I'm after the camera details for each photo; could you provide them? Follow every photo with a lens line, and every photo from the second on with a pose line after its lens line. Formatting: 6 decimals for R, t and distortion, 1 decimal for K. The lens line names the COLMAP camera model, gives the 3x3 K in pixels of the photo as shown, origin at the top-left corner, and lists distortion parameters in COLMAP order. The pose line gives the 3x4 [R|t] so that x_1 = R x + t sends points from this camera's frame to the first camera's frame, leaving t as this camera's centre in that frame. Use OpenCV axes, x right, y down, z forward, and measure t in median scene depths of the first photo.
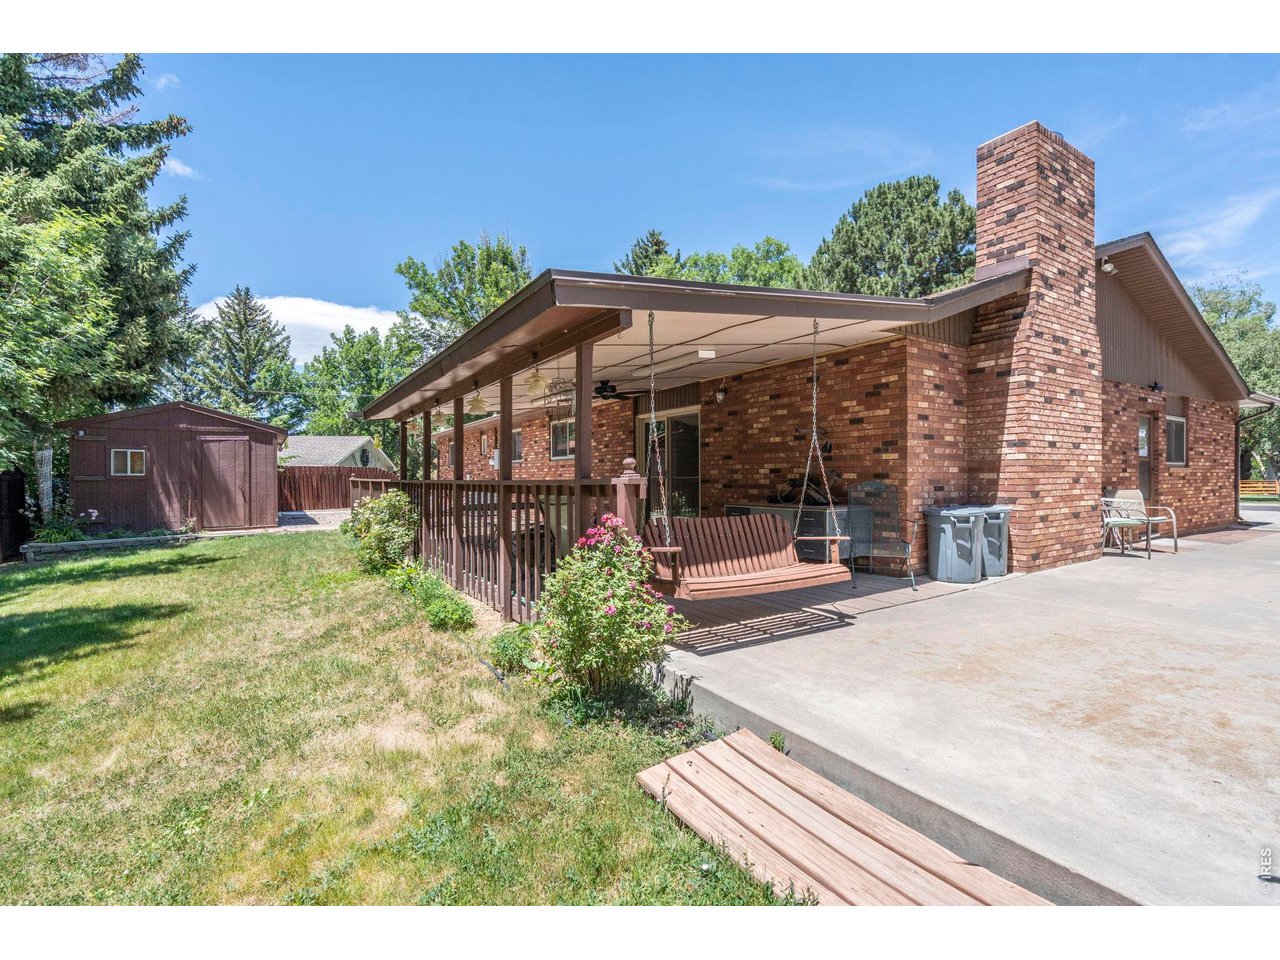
lens RADIAL K [[585.0, 0, 693.4], [0, 585.0, 488.6], [0, 0, 1]] dist [0.004318, -0.001548]
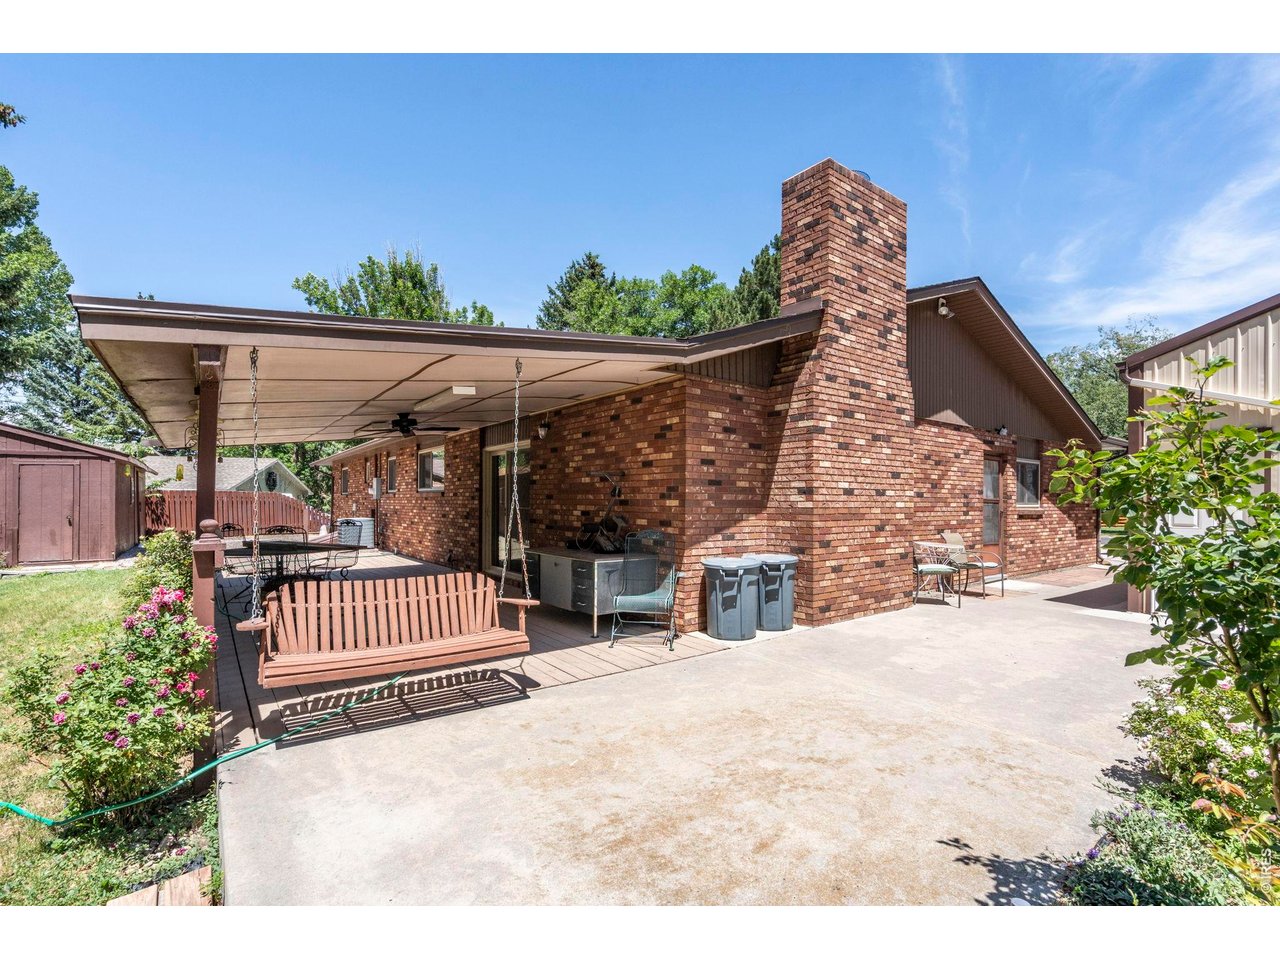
lens RADIAL K [[585.0, 0, 708.9], [0, 585.0, 505.3], [0, 0, 1]] dist [0.004318, -0.001548]
pose [[0.997161, 0.010914, 0.074501, 0.300746], [-0.009959, 0.999864, -0.013173, -0.036674], [-0.074634, 0.012394, 0.997134, 0.053428]]
